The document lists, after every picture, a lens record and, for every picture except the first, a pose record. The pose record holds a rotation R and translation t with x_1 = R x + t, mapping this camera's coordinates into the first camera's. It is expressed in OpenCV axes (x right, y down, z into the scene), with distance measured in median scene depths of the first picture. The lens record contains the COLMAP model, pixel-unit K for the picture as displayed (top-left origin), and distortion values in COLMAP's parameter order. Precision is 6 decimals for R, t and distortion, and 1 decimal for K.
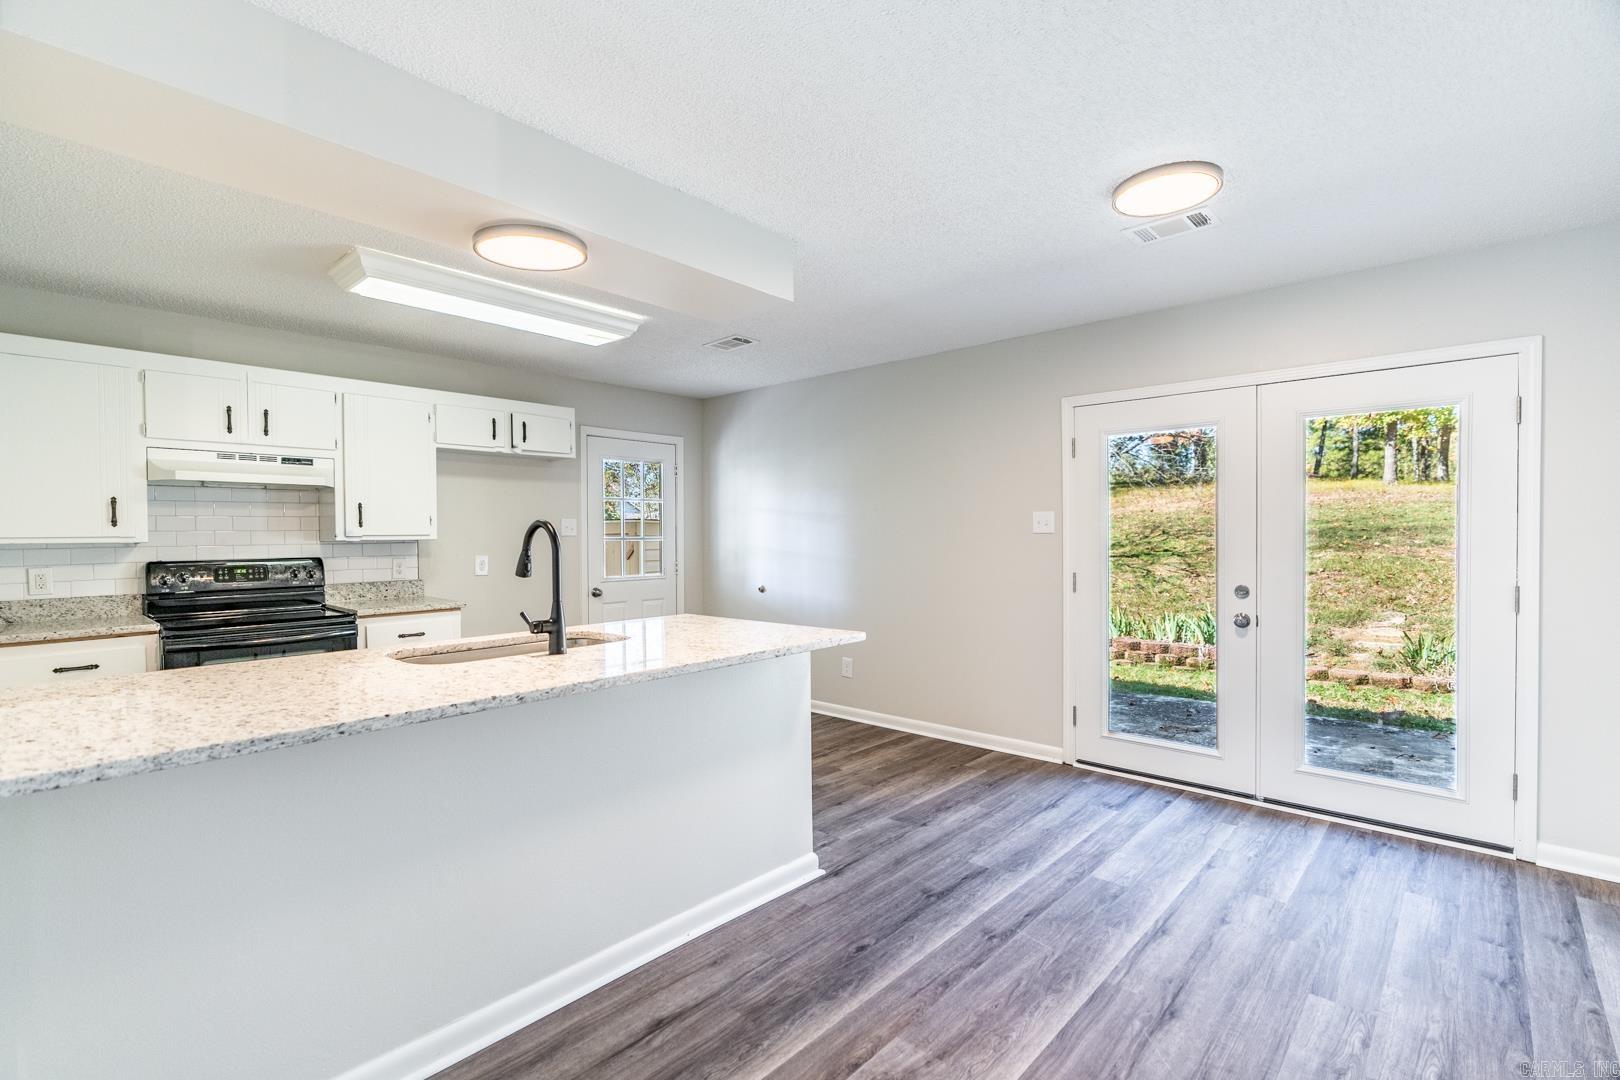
lens RADIAL K [[732.9, 0, 816.5], [0, 732.9, 541.8], [0, 0, 1]] dist [-0.008200, 0.001248]
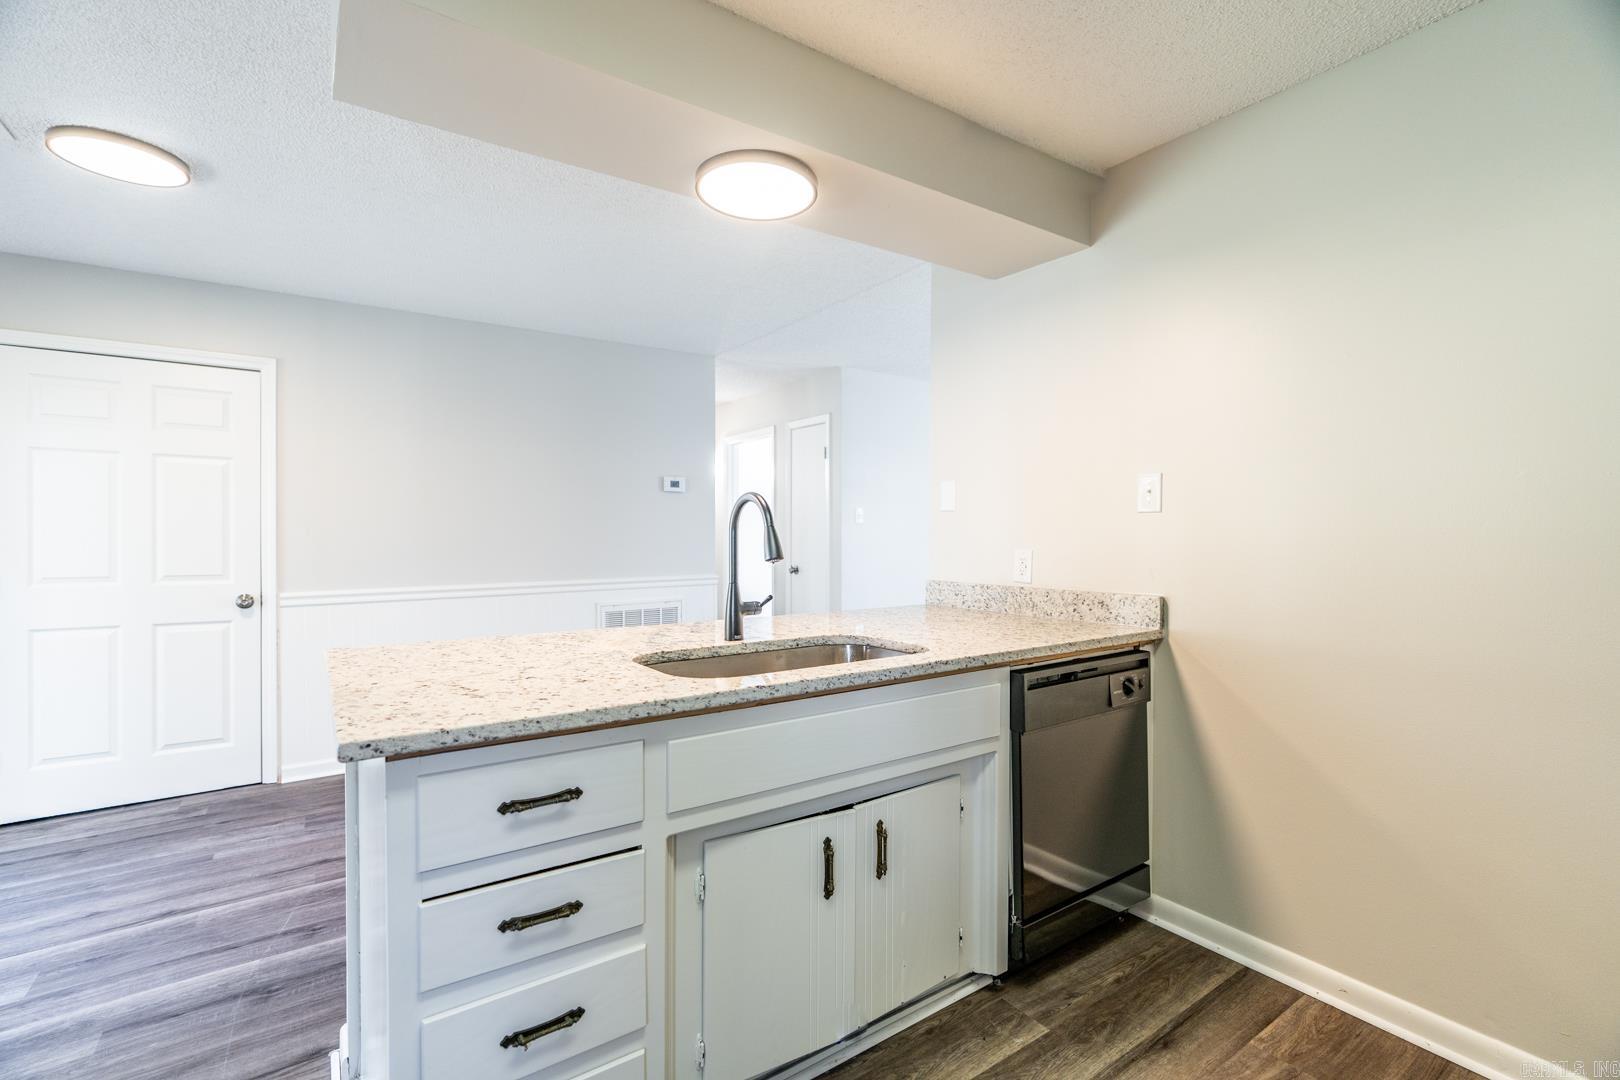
lens RADIAL K [[732.9, 0, 803.3], [0, 732.9, 539.4], [0, 0, 1]] dist [-0.008200, 0.001248]
pose [[-0.970801, 0.006339, 0.239802, -0.435521], [0.010073, 0.999846, 0.014349, 0.009831], [-0.239675, 0.016345, -0.970716, 1.236825]]
